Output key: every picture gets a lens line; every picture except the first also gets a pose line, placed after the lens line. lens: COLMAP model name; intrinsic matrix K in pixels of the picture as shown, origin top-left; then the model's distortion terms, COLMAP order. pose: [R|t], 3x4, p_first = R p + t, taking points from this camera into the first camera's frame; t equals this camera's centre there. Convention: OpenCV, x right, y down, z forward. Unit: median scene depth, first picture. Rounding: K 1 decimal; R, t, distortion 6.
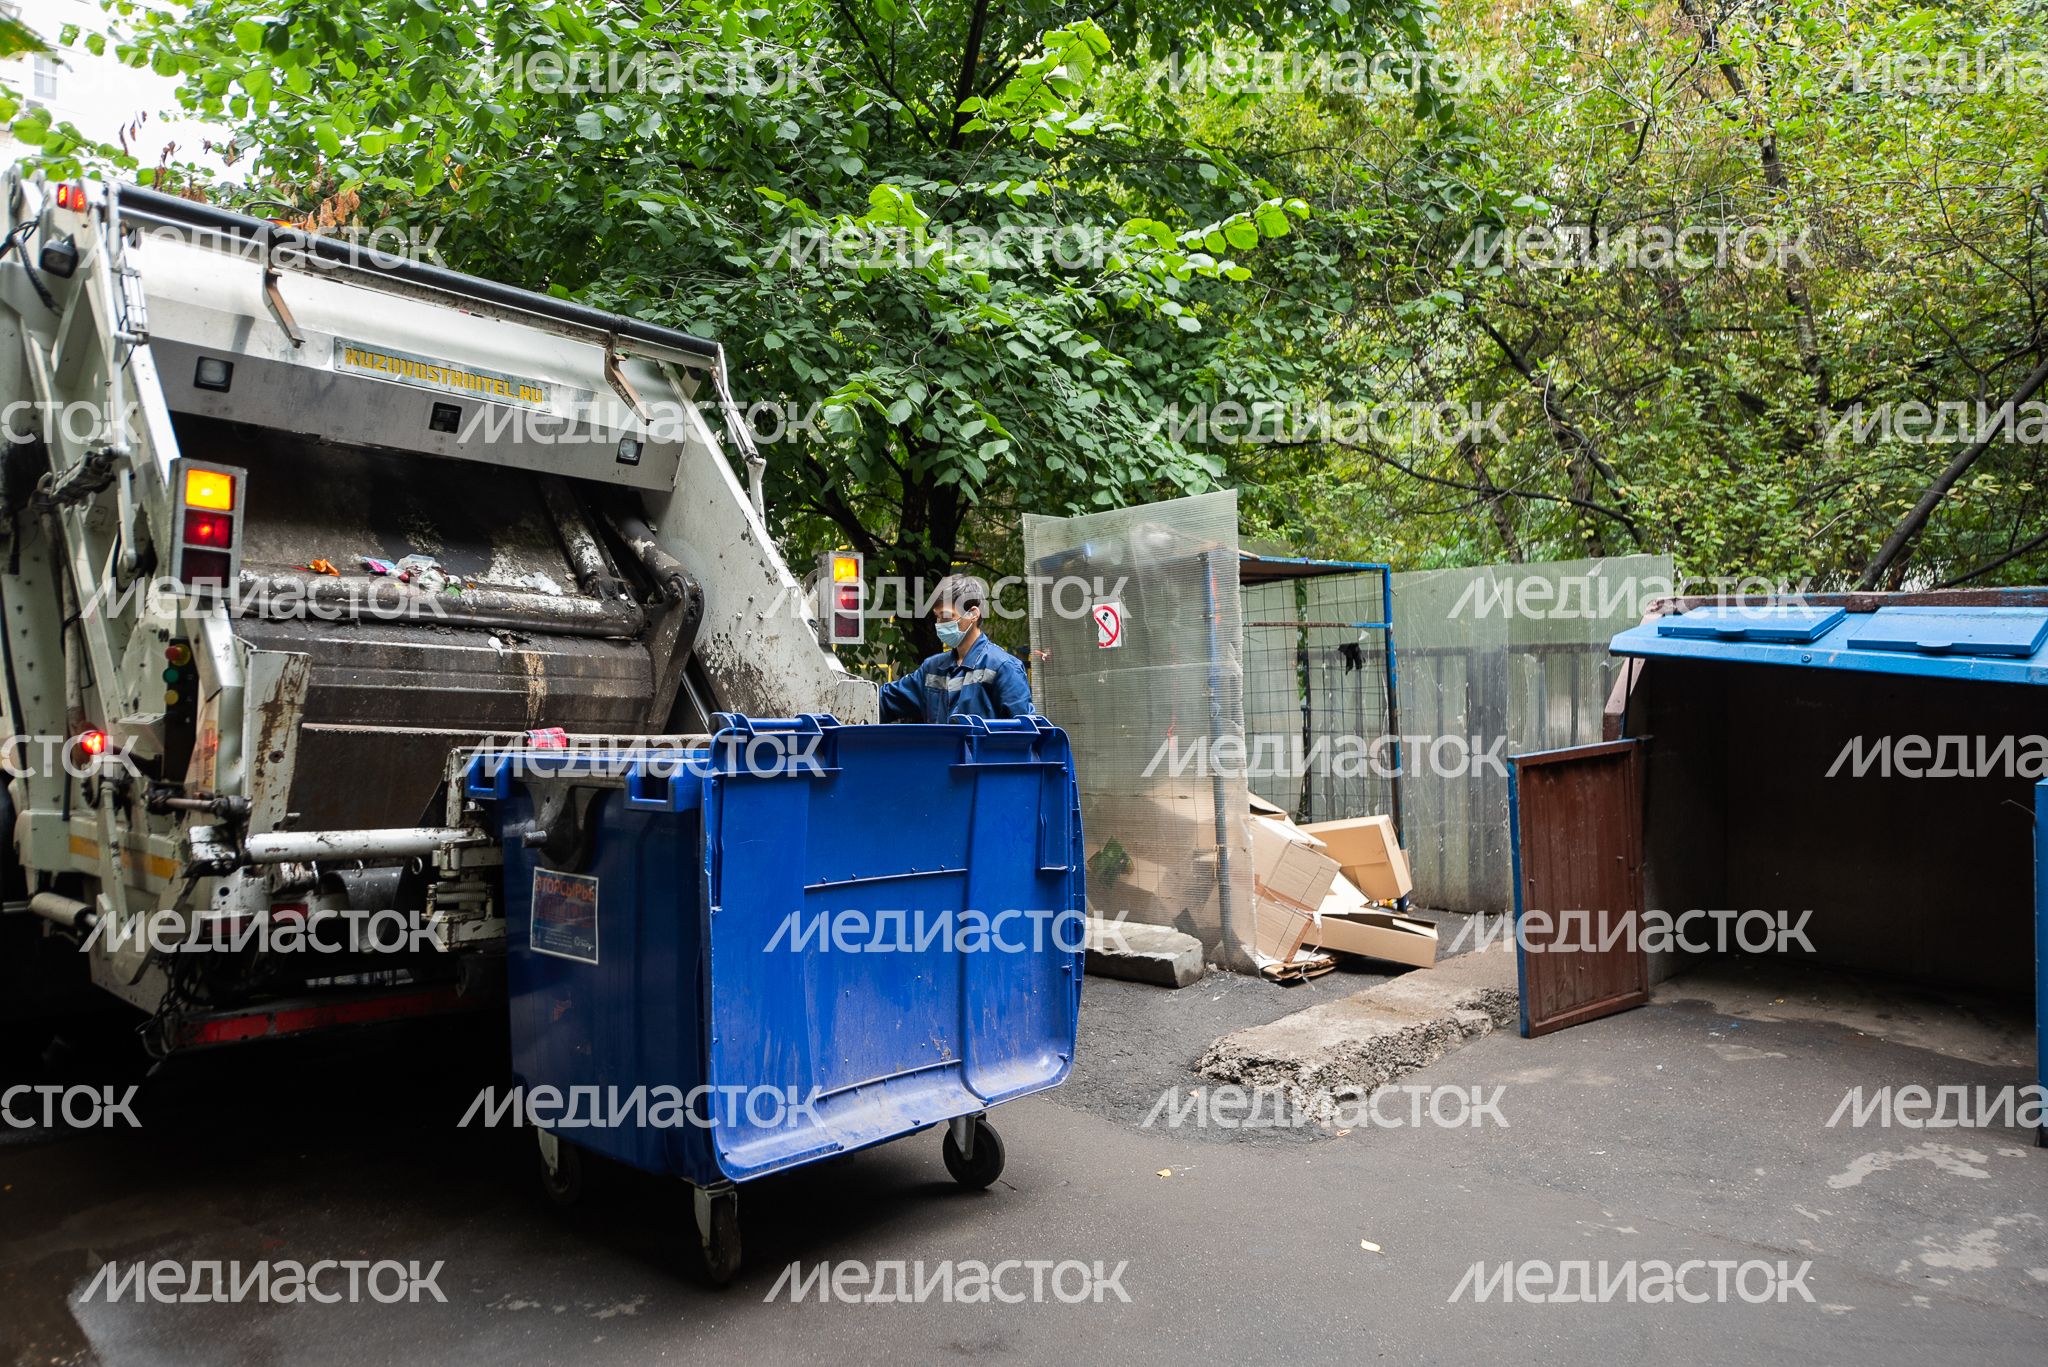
lens RADIAL K [[1303.7, 0, 1107.9], [0, 1303.7, 668.1], [0, 0, 1]] dist [-0.024877, -0.004205]
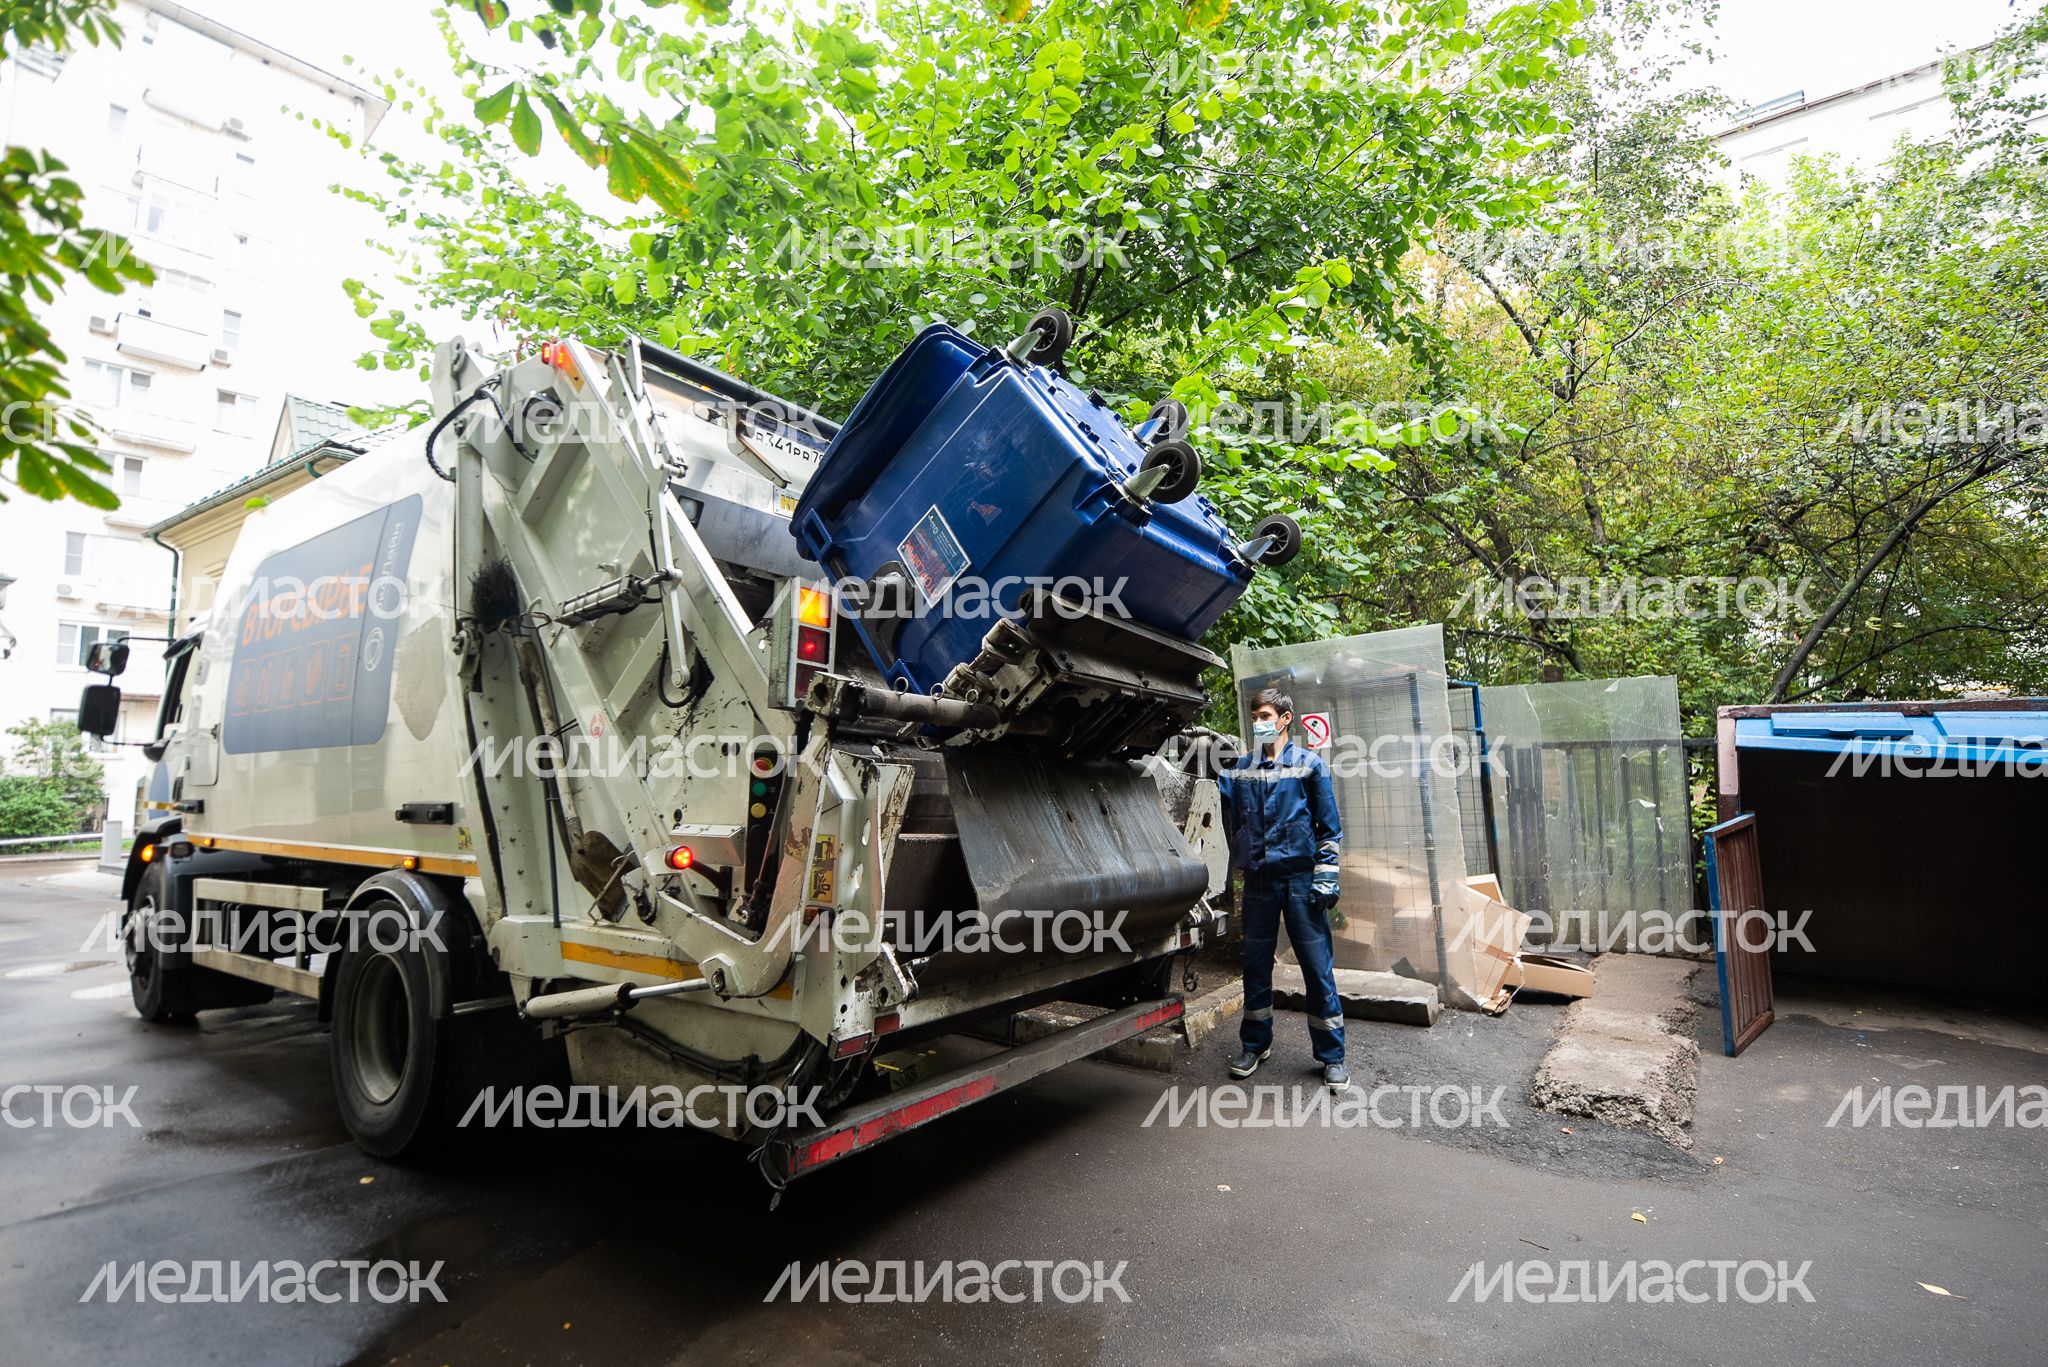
lens RADIAL K [[871.7, 0, 1025.1], [0, 871.7, 692.8], [0, 0, 1]] dist [-0.020141, -0.000265]
pose [[0.995678, -0.004660, 0.092759, -0.452264], [0.011639, 0.997128, -0.074836, -0.012471], [-0.092144, 0.075592, 0.992872, 0.226857]]
